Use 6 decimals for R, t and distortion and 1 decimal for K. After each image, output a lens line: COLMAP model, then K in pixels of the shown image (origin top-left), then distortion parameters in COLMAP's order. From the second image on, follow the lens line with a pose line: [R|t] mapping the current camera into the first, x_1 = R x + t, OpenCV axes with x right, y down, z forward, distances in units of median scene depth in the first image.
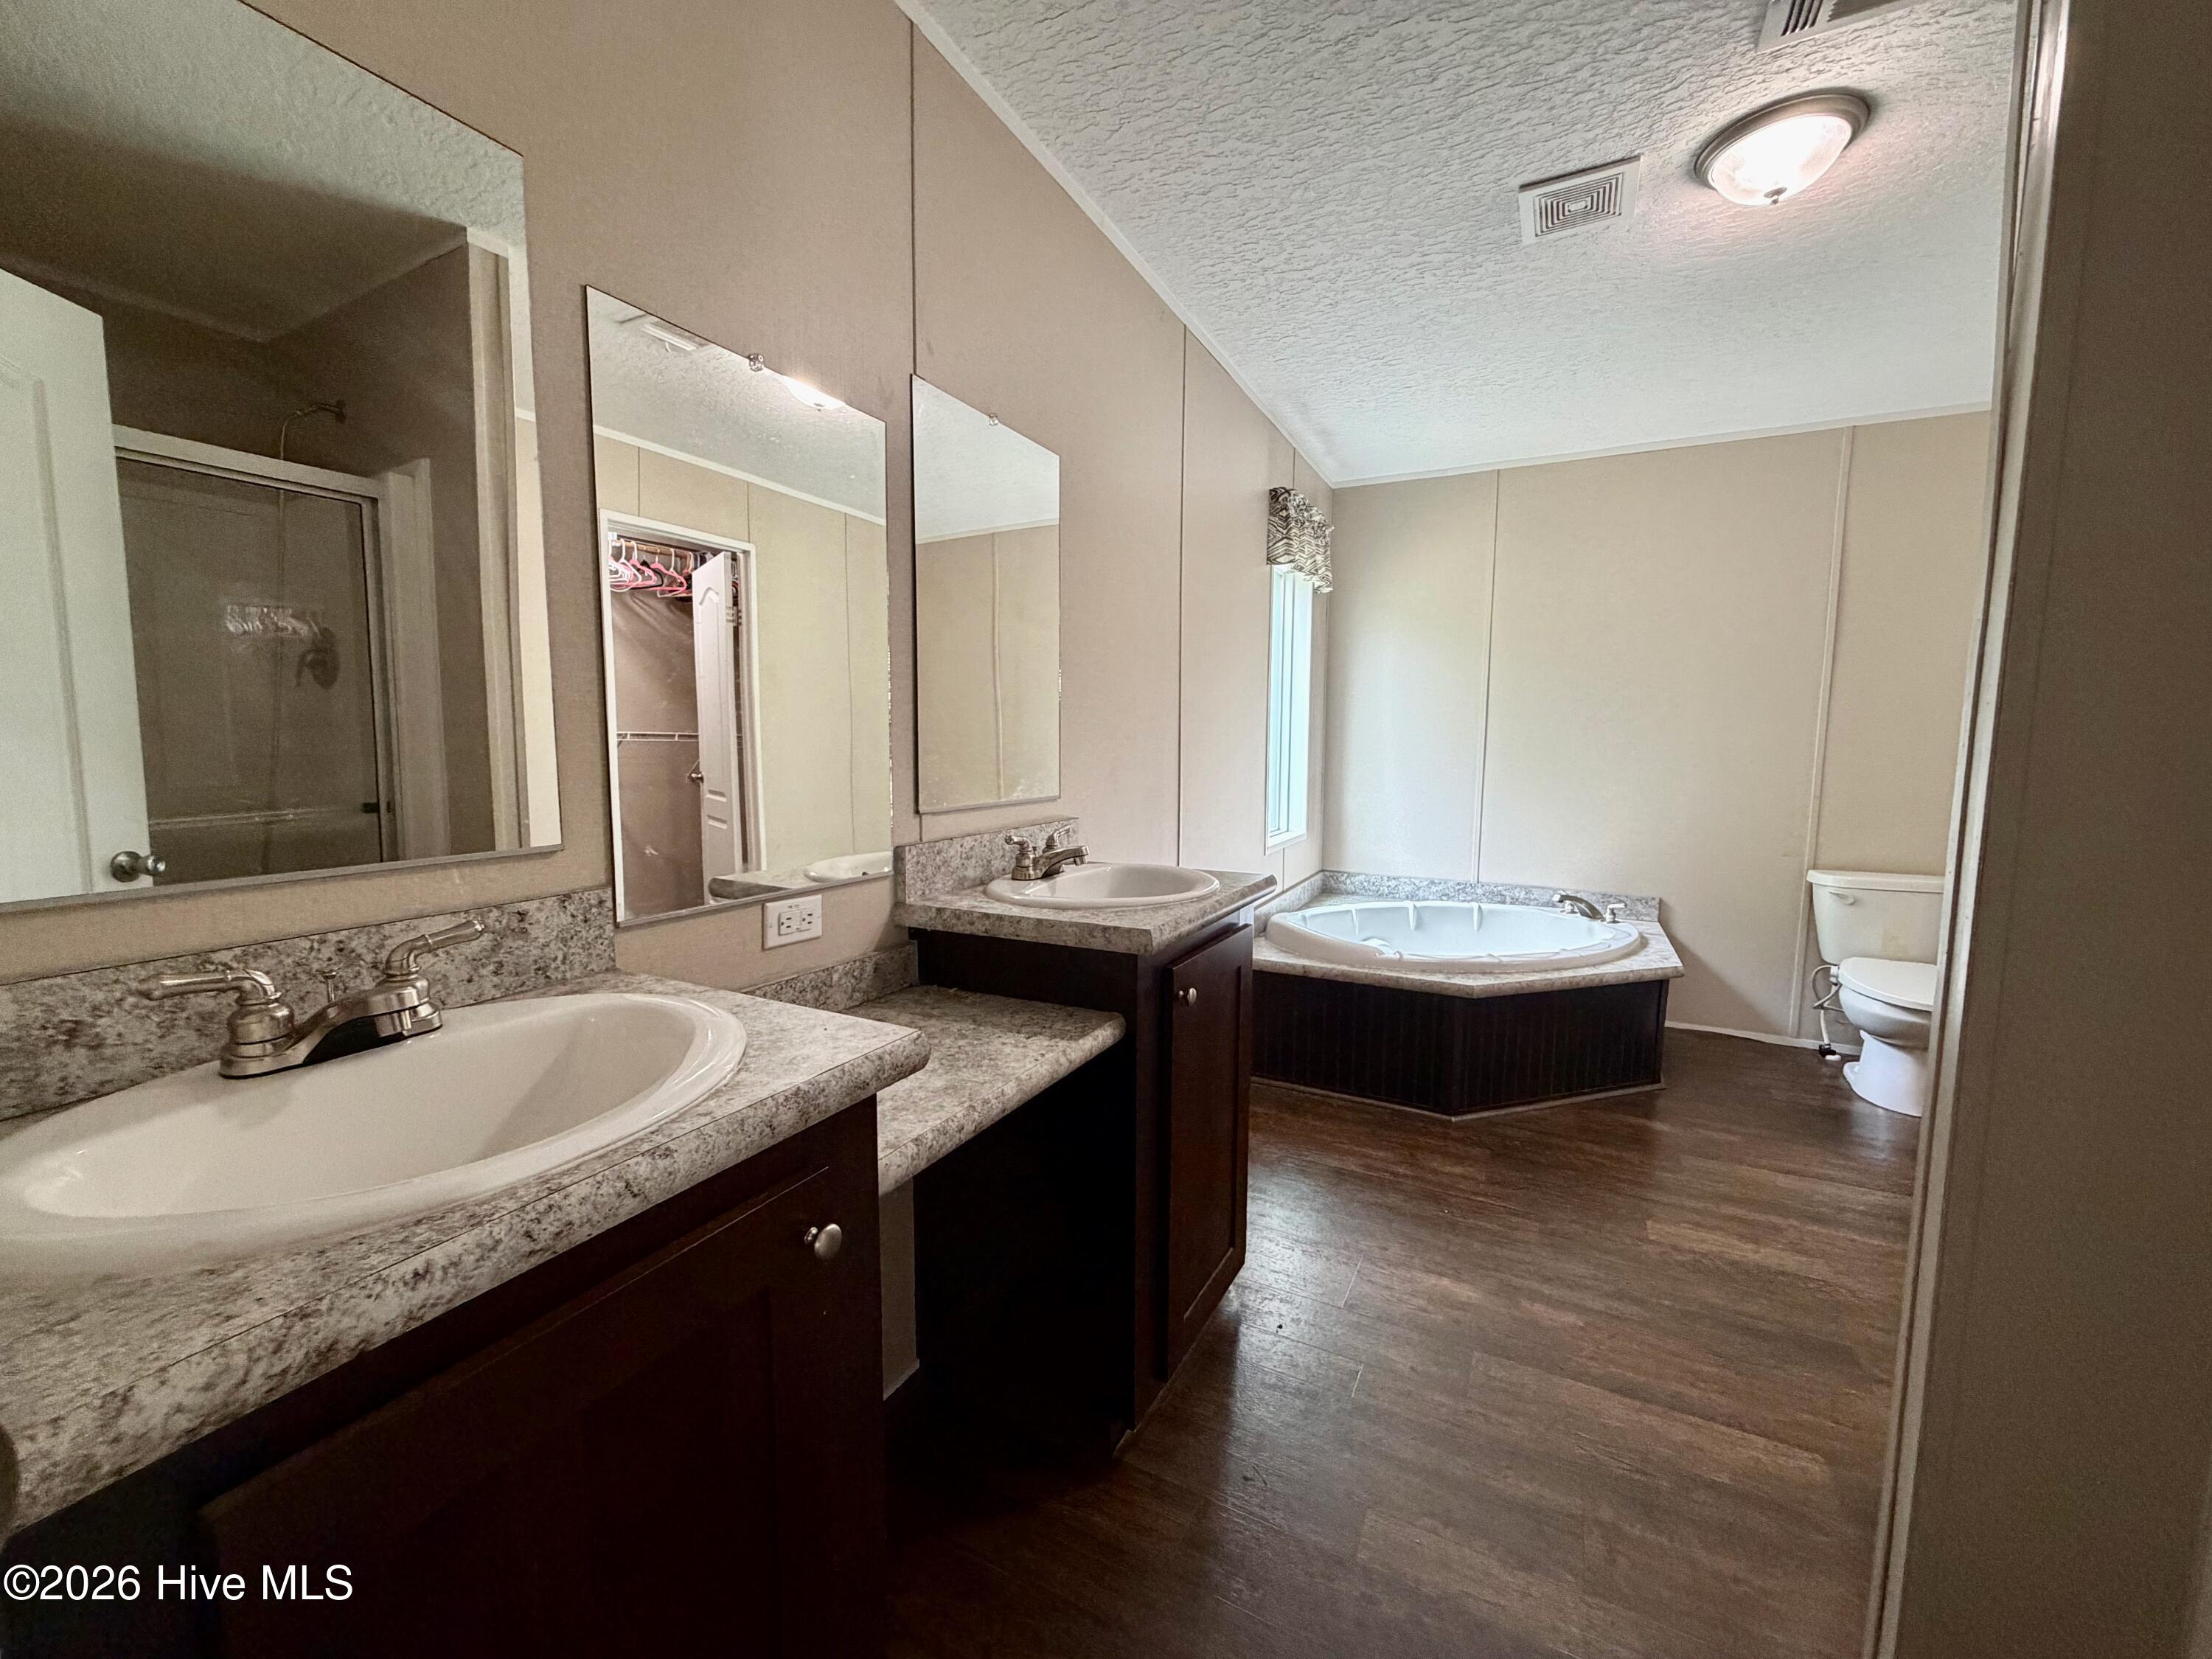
lens RADIAL K [[876.3, 0, 1103.8], [0, 876.3, 819.8], [0, 0, 1]] dist [-0.002042, 0.000131]
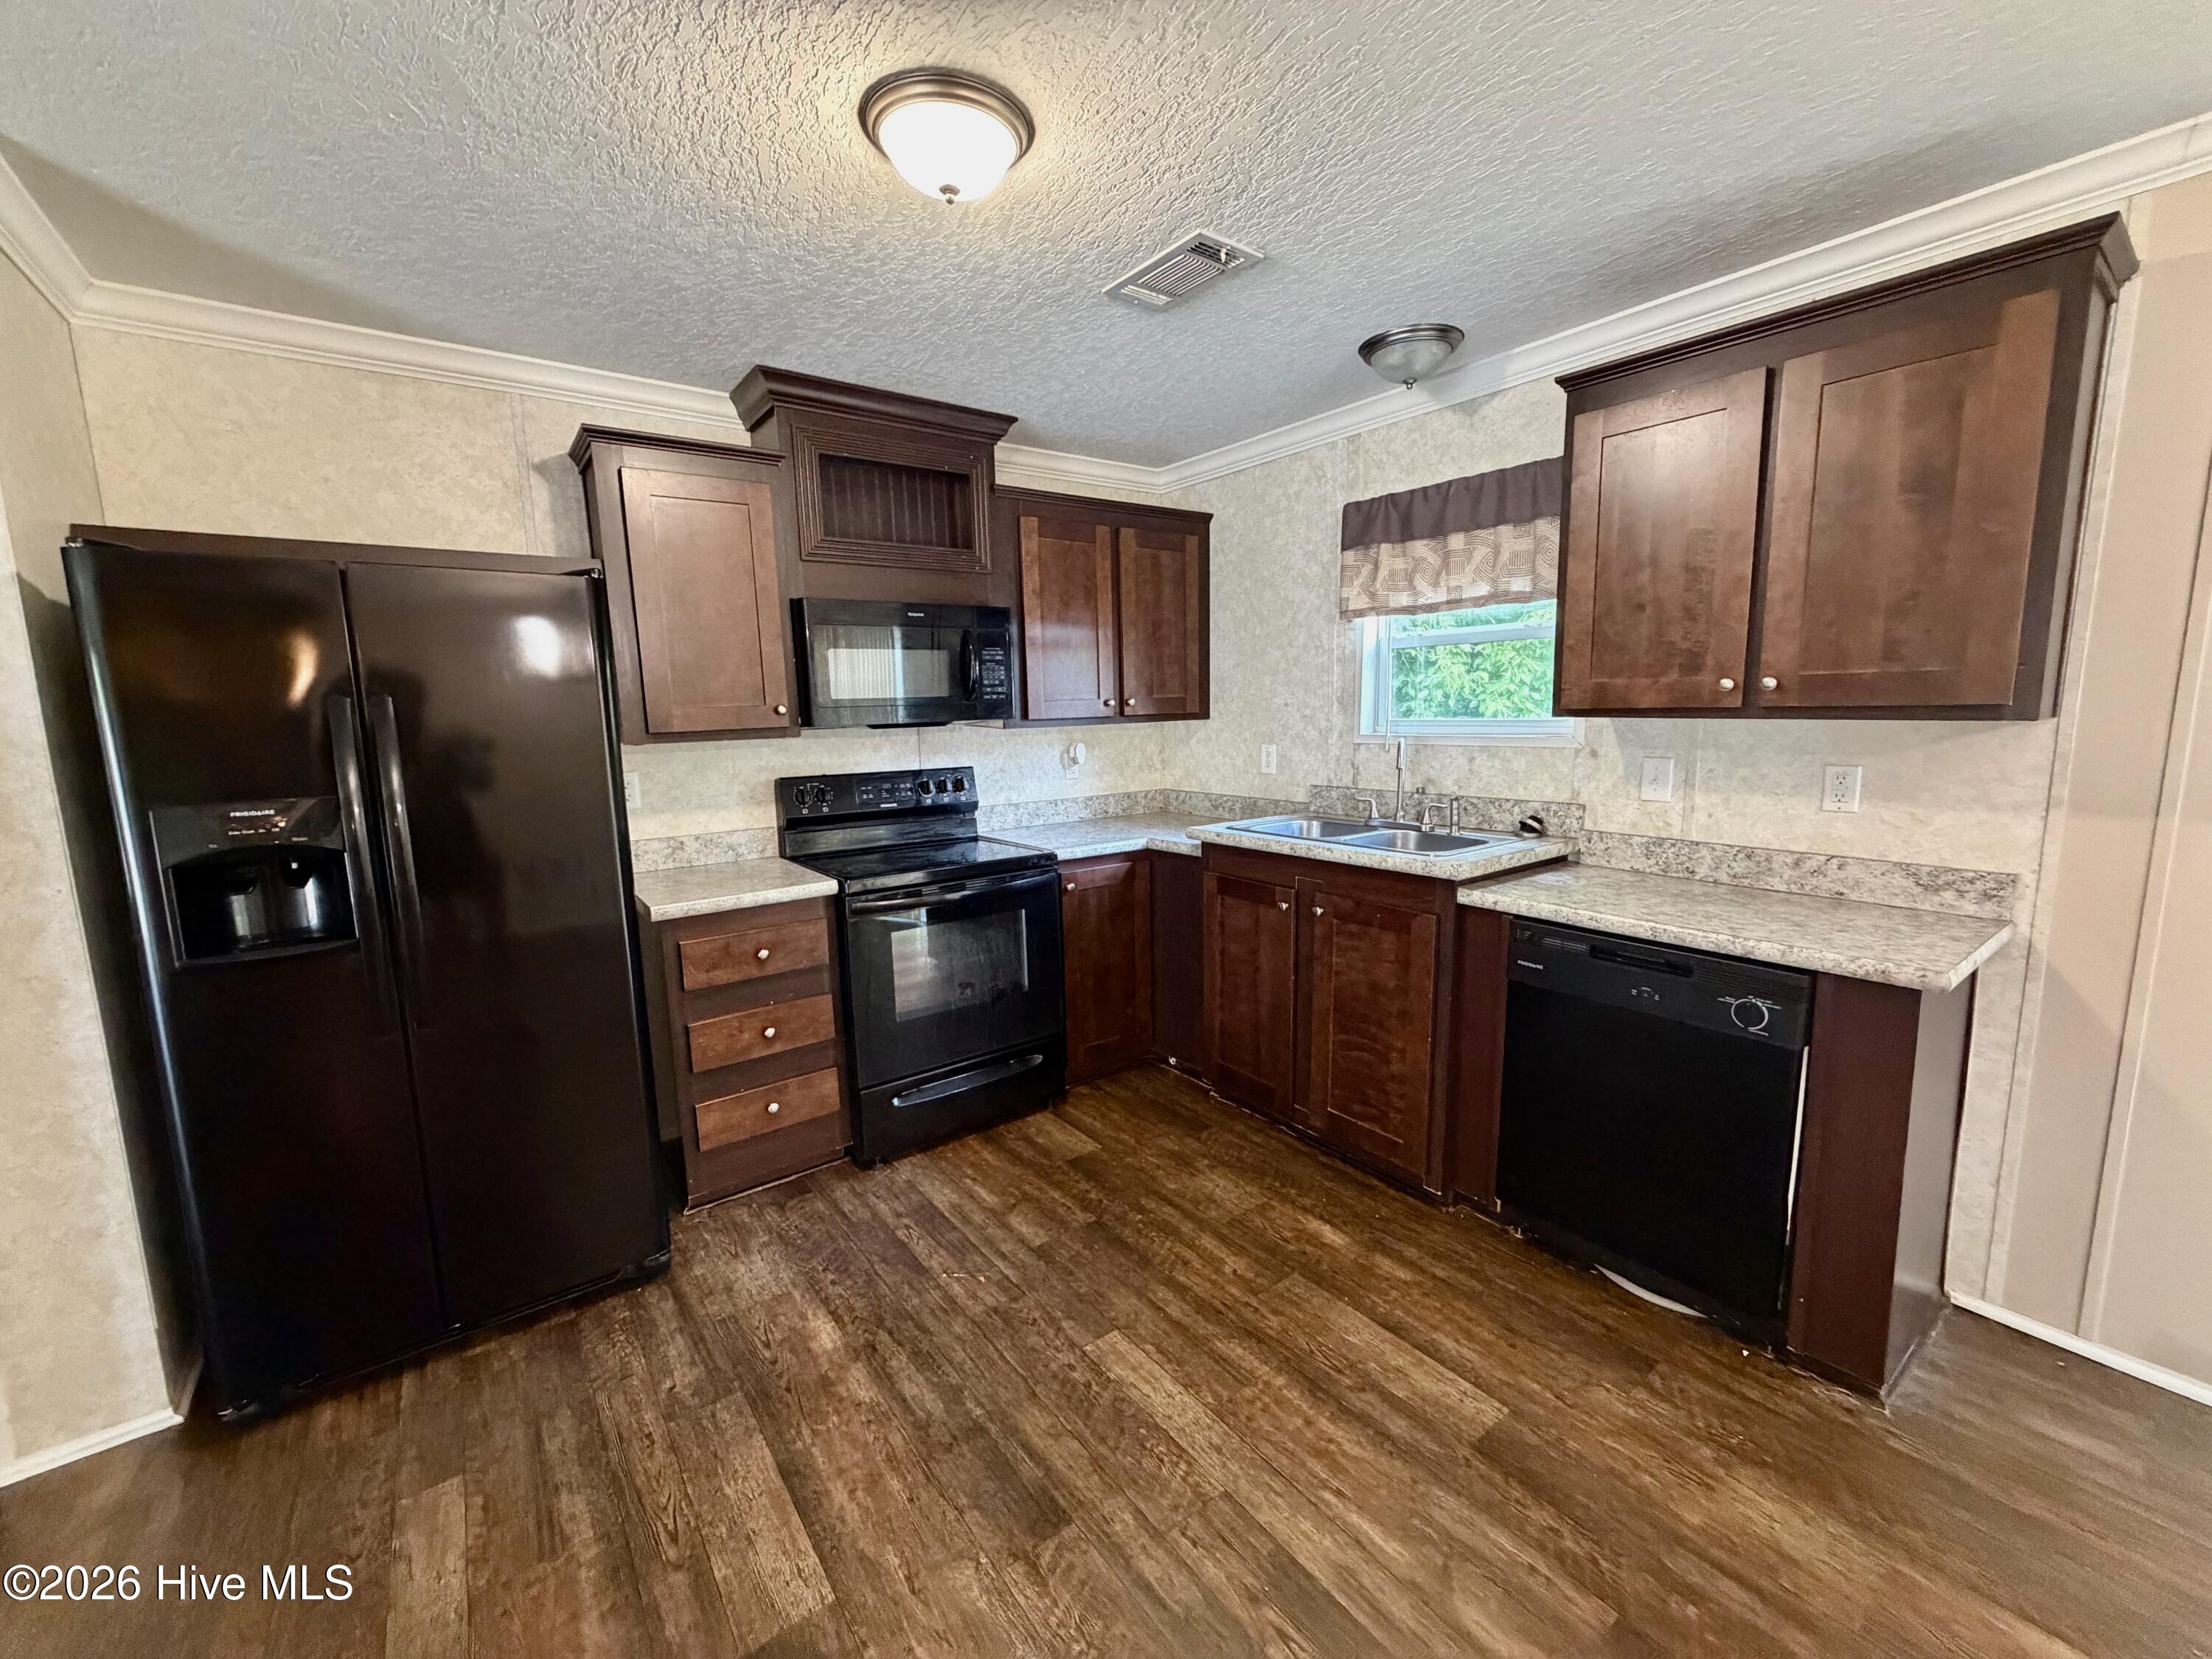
lens RADIAL K [[876.3, 0, 1100.2], [0, 876.3, 828.7], [0, 0, 1]] dist [-0.002042, 0.000131]
pose [[0.902165, 0.030516, -0.430311, 0.637734], [-0.008955, 0.998605, 0.052041, -0.069092], [0.431298, -0.043096, 0.901180, 0.130029]]
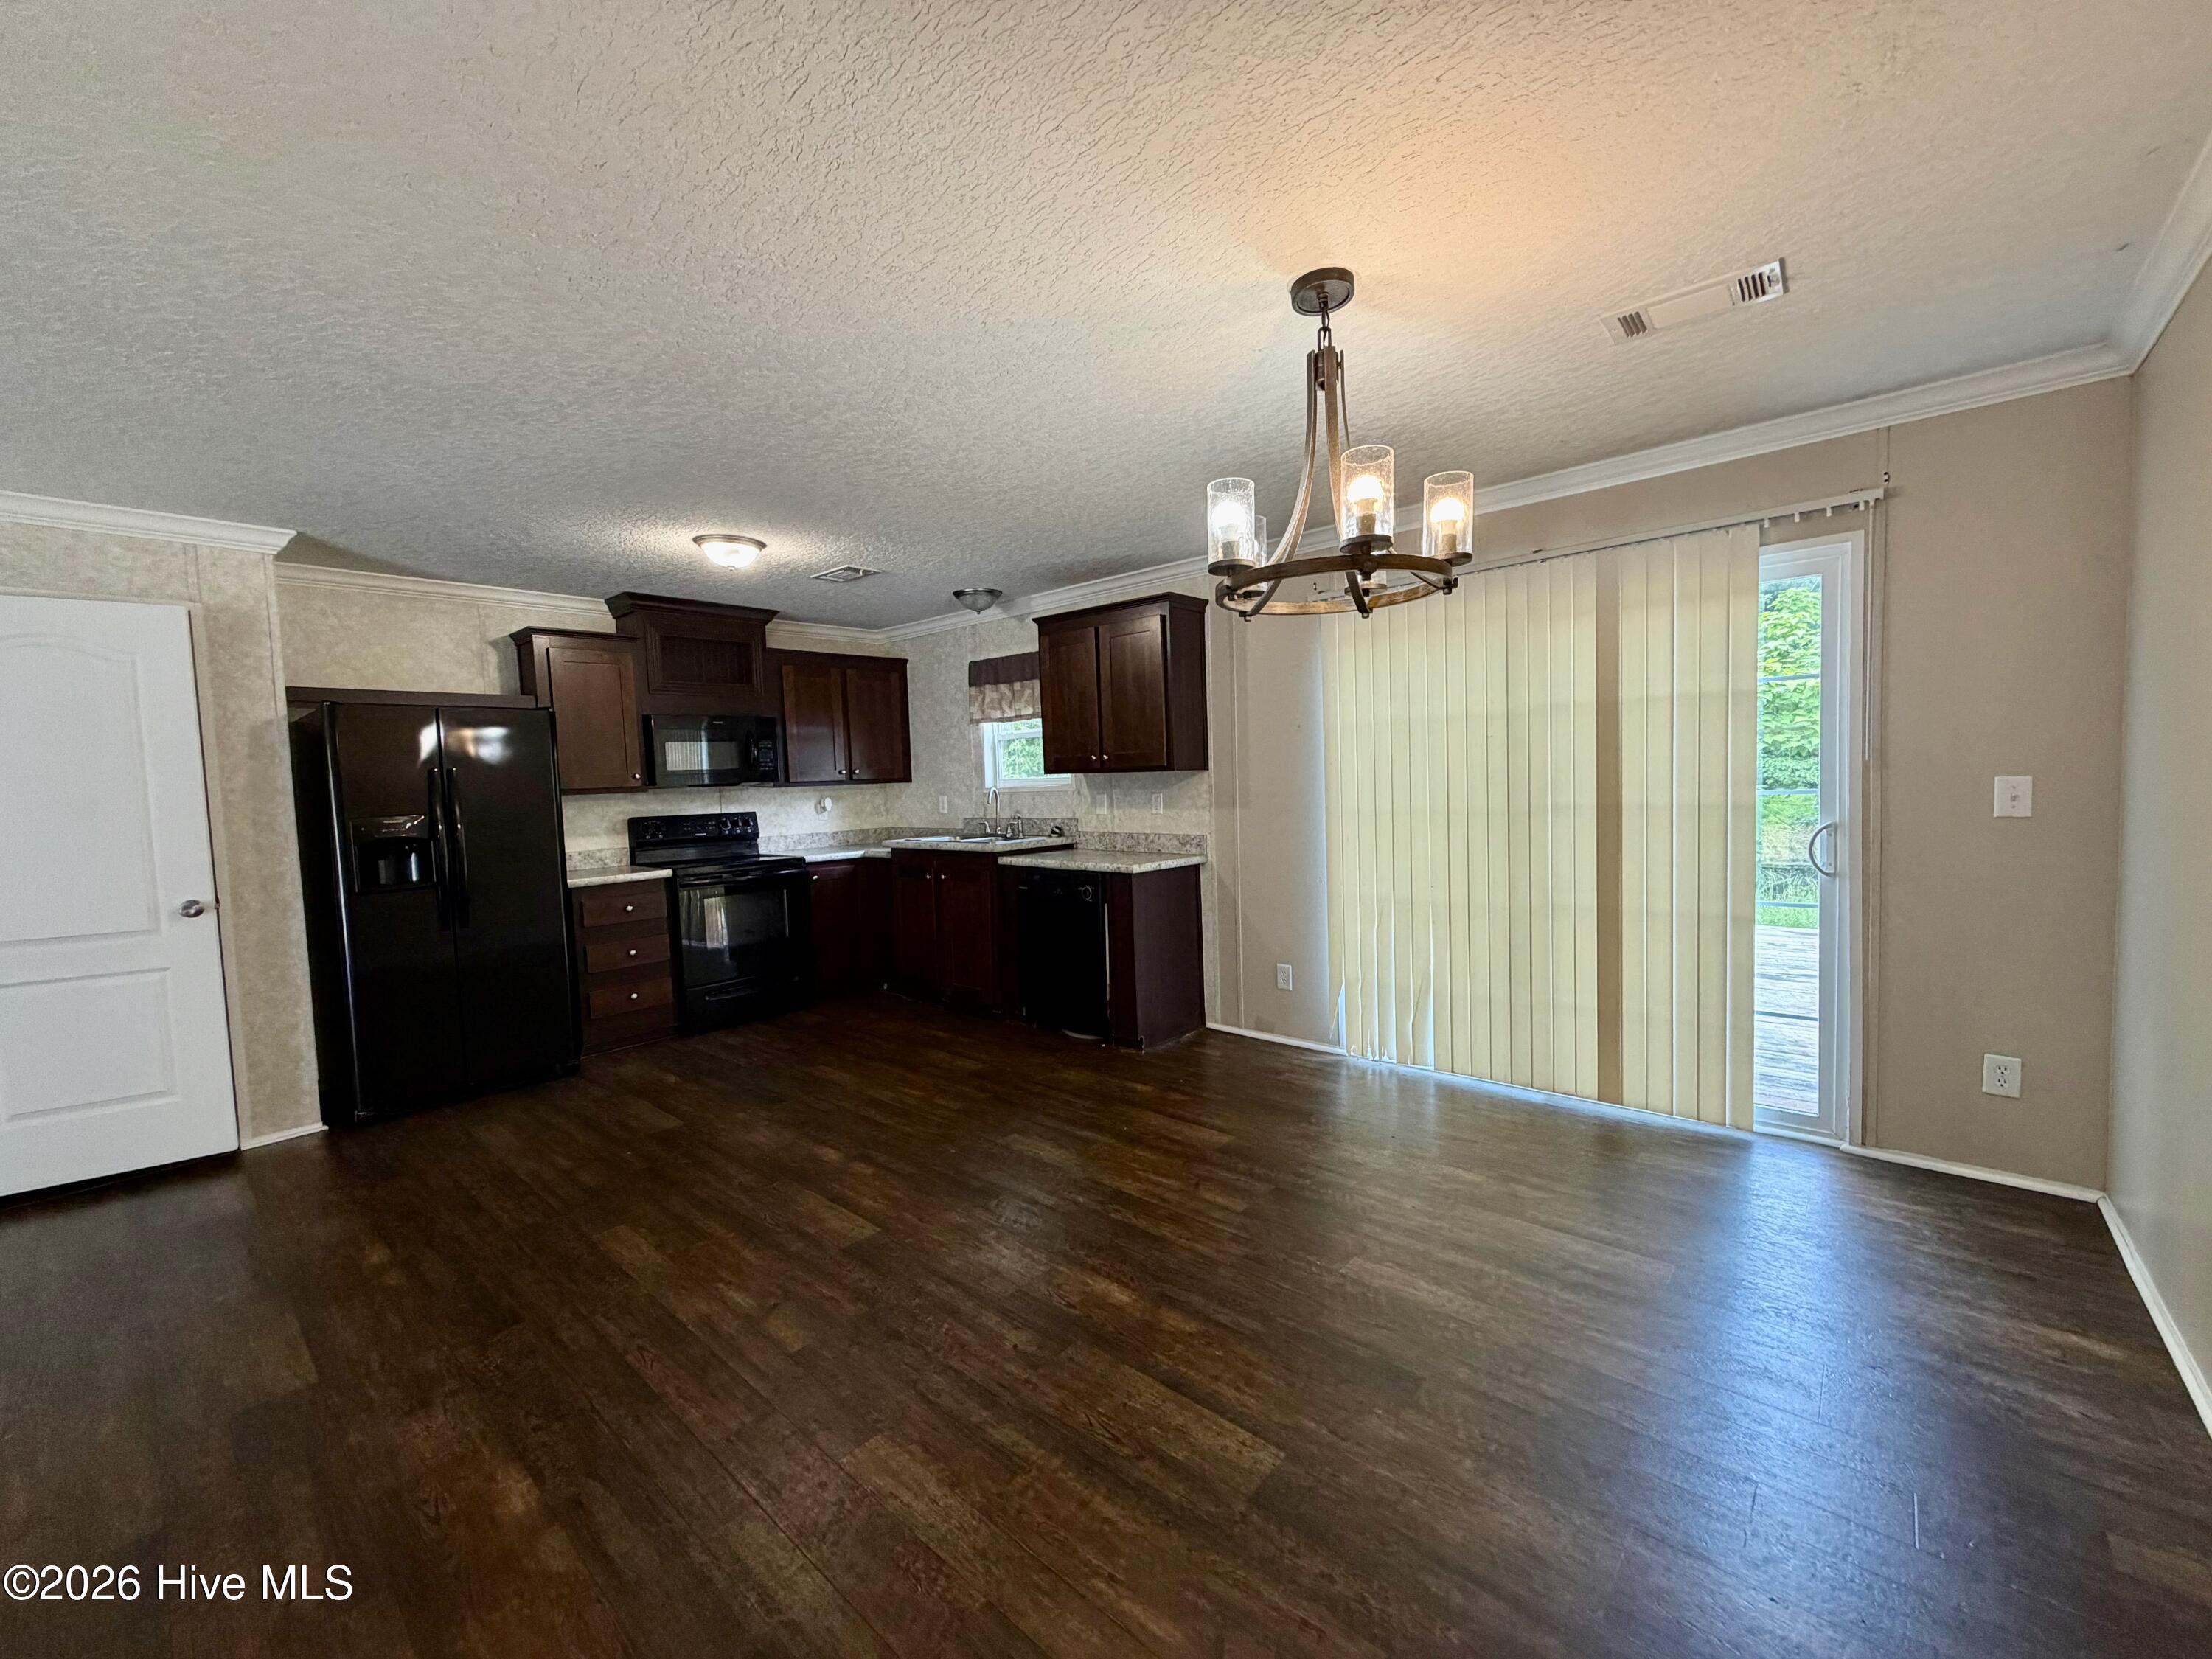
lens RADIAL K [[876.3, 0, 1100.5], [0, 876.3, 827.5], [0, 0, 1]] dist [-0.002042, 0.000131]
pose [[0.970646, -0.030373, -0.238588, 1.091845], [0.022358, 0.999093, -0.036228, 0.017300], [0.239472, 0.029831, 0.970445, -0.464333]]
